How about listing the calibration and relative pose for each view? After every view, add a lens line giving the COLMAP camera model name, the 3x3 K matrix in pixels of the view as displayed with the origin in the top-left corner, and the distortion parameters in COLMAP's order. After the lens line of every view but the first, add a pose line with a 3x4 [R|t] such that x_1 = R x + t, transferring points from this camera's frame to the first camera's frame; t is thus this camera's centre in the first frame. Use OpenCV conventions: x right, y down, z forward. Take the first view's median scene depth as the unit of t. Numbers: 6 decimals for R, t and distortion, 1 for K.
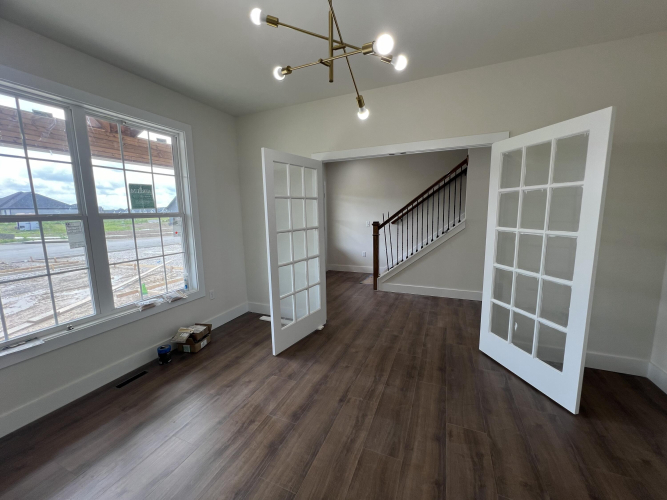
lens RADIAL K [[268.0, 0, 331.3], [0, 268.0, 249.9], [0, 0, 1]] dist [0.000935, 0.000397]
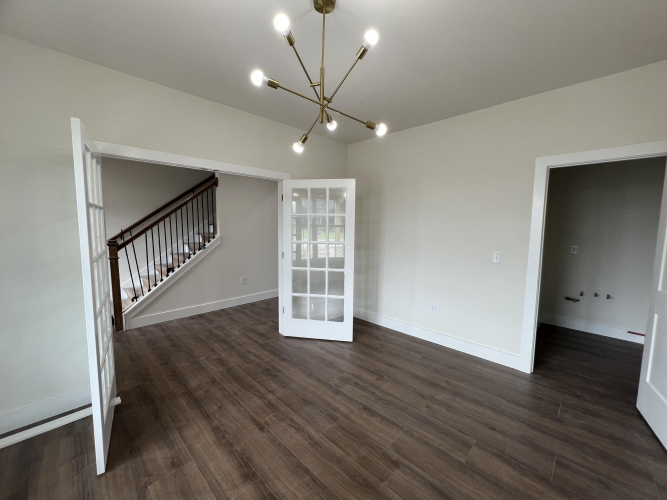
lens RADIAL K [[268.0, 0, 331.3], [0, 268.0, 249.9], [0, 0, 1]] dist [0.000935, 0.000397]
pose [[0.368066, -0.067891, 0.927318, -0.632507], [0.120548, 0.992397, 0.024809, -0.050598], [-0.921952, 0.102655, 0.373452, 0.320814]]
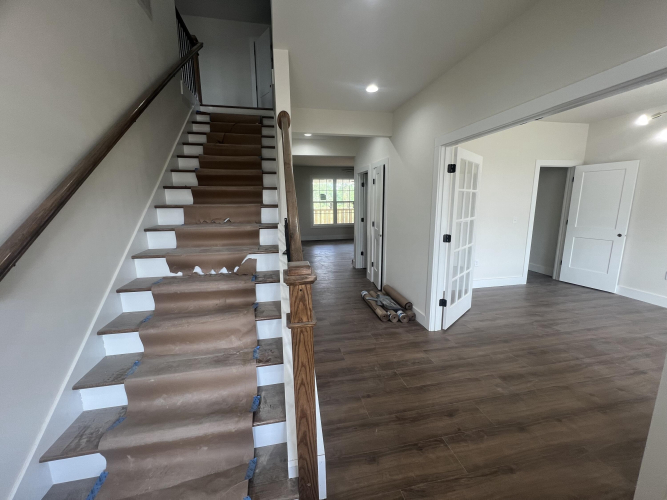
lens RADIAL K [[268.0, 0, 331.3], [0, 268.0, 249.9], [0, 0, 1]] dist [0.000935, 0.000397]
pose [[-0.571701, -0.129905, 0.810113, -0.054338], [0.136753, 0.958487, 0.250204, -0.360014], [-0.808985, 0.253827, -0.530202, 2.280916]]
